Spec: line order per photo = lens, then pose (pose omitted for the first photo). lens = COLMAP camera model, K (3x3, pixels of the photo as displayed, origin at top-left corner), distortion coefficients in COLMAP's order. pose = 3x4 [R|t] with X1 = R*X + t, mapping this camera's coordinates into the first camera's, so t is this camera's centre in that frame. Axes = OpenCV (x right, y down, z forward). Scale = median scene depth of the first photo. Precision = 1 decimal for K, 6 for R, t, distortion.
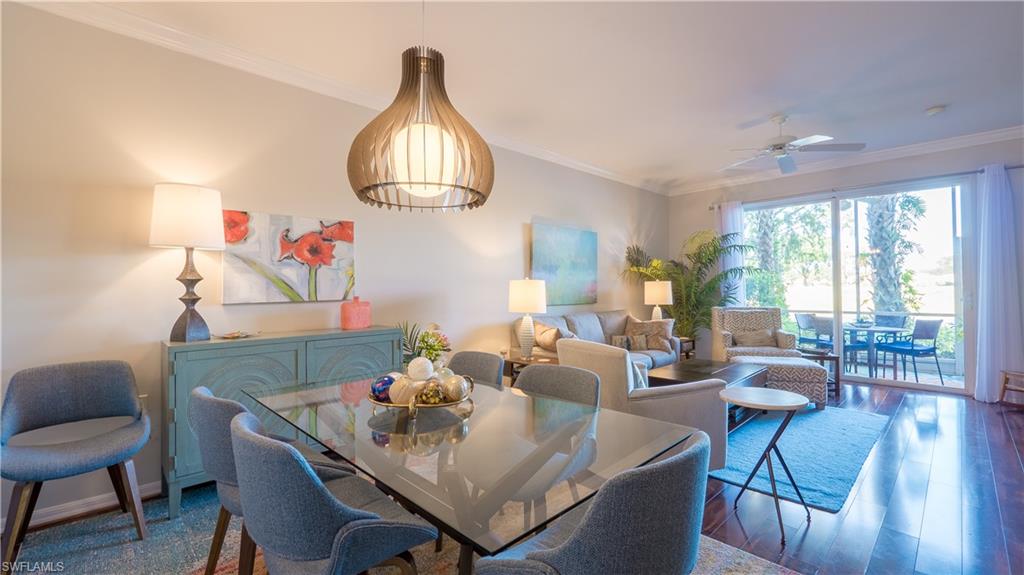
lens RADIAL K [[434.4, 0, 512.1], [0, 434.4, 281.9], [0, 0, 1]] dist [-0.004707, 0.000033]
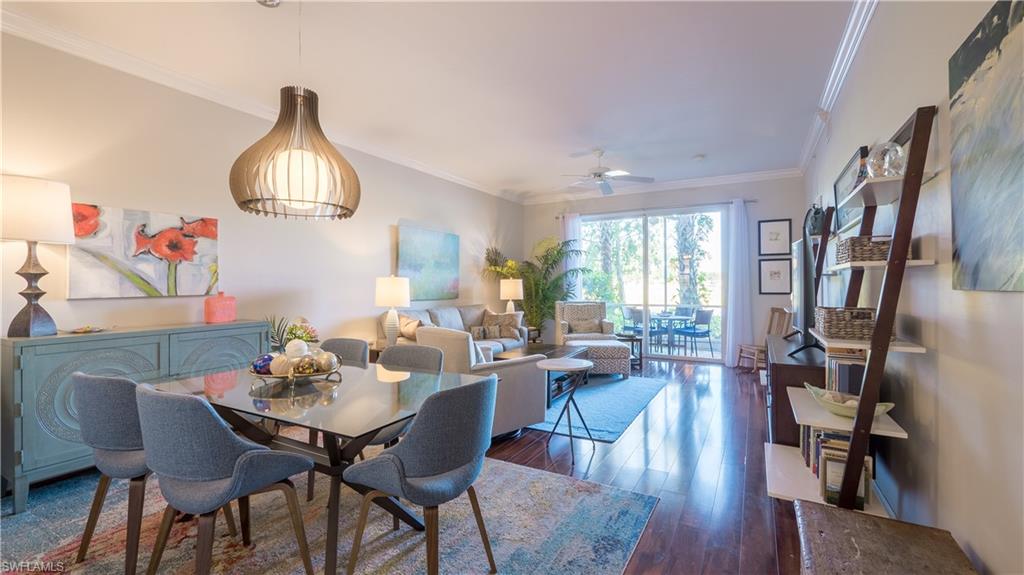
lens RADIAL K [[434.4, 0, 512.1], [0, 434.4, 281.9], [0, 0, 1]] dist [-0.004707, 0.000033]
pose [[0.958593, 0.007113, 0.284690, 0.013833], [-0.009055, 0.999944, 0.005506, -0.001587], [-0.284635, -0.007855, 0.958604, -0.192426]]
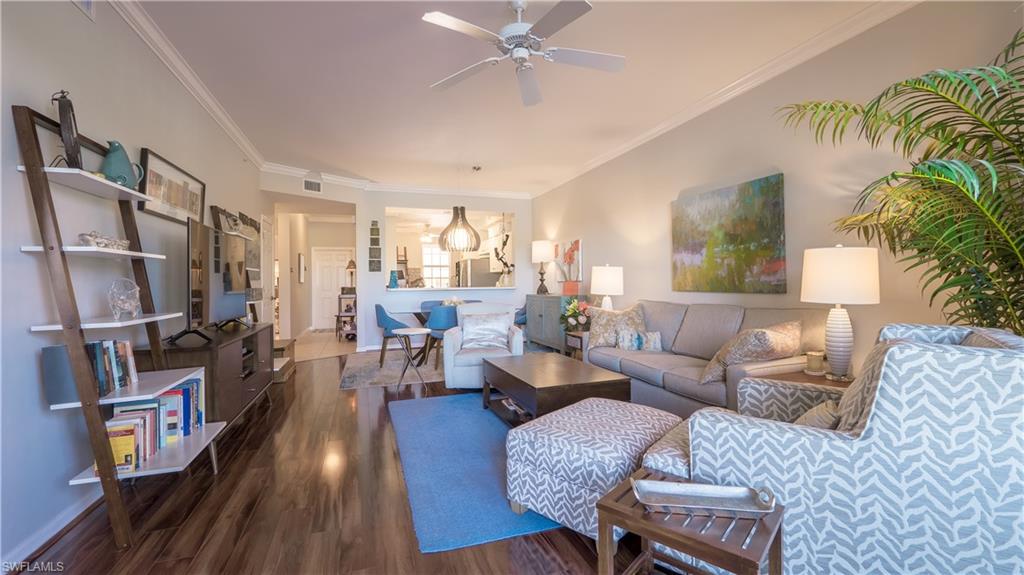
lens RADIAL K [[434.4, 0, 512.1], [0, 434.4, 281.9], [0, 0, 1]] dist [-0.004707, 0.000033]
pose [[-0.428472, 0.010303, -0.903496, 1.494466], [0.034286, 0.999400, -0.004863, 0.042123], [0.902904, -0.033061, -0.428568, 1.544063]]
